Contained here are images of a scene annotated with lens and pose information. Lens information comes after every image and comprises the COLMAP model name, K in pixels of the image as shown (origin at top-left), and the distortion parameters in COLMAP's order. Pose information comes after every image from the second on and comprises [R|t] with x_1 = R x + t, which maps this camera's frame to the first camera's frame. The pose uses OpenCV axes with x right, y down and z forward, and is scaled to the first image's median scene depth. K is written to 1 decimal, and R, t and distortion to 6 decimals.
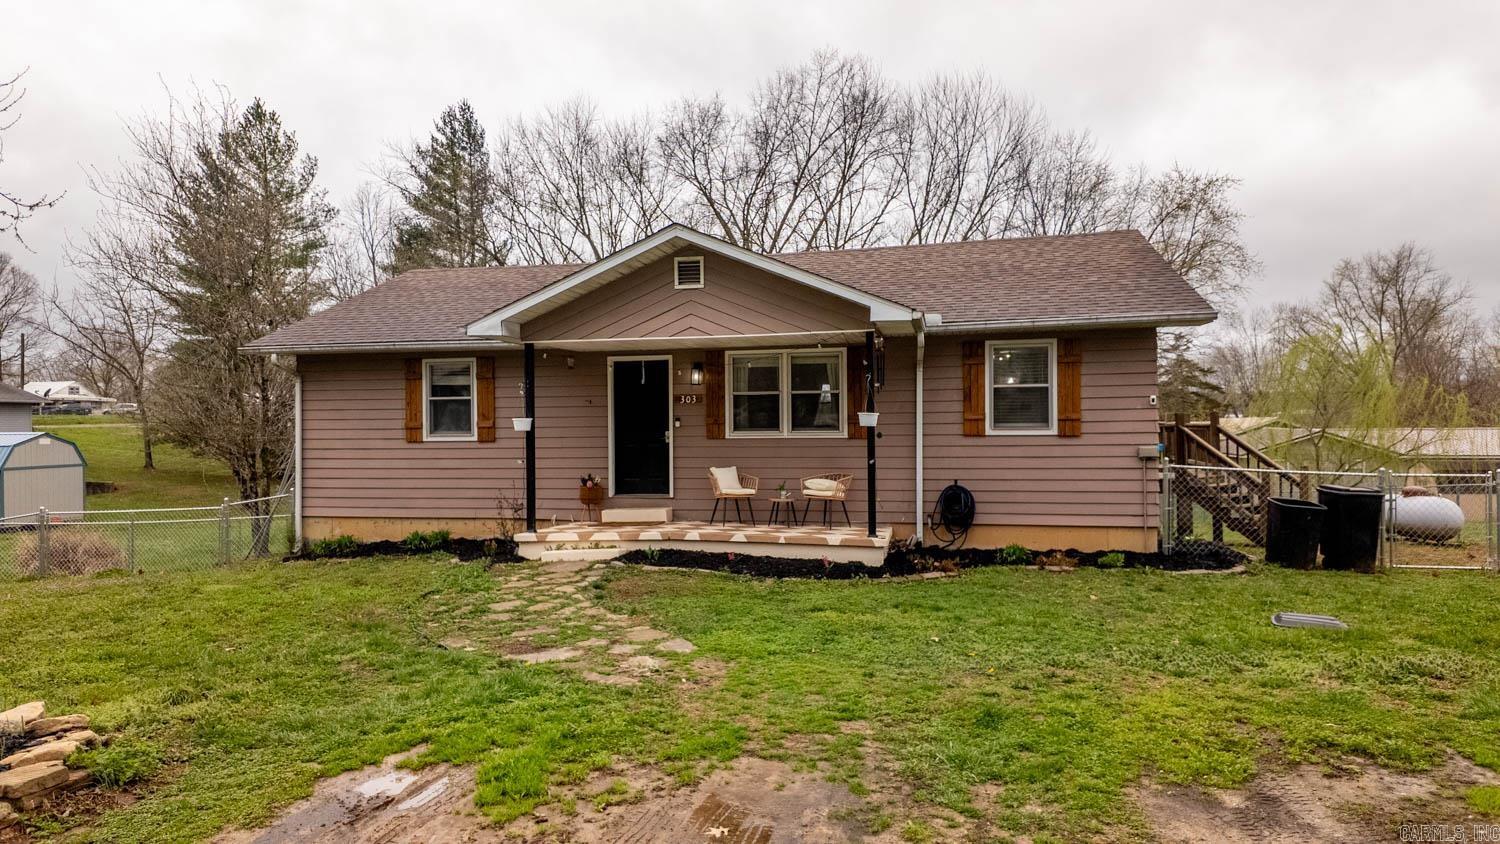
lens RADIAL K [[796.4, 0, 770.8], [0, 796.4, 429.9], [0, 0, 1]] dist [0.004647, -0.025027]
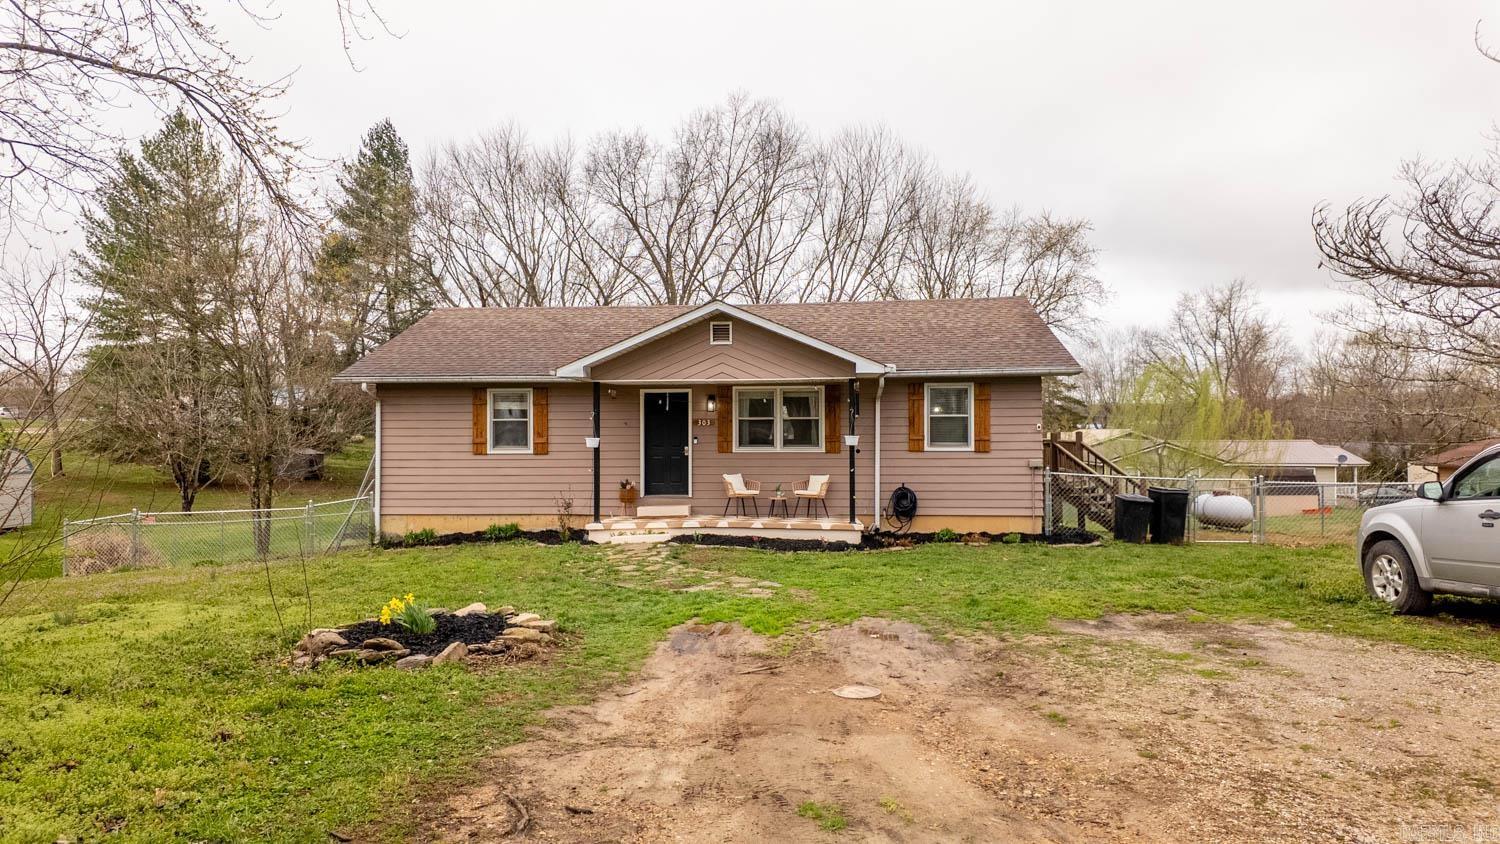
lens RADIAL K [[782.3, 0, 761.3], [0, 782.3, 422.6], [0, 0, 1]] dist [-0.003132, -0.000674]
pose [[0.992151, 0.007101, 0.124841, -0.171254], [-0.004825, 0.999817, -0.018526, -0.014762], [-0.124950, 0.017779, 0.992004, -0.297978]]
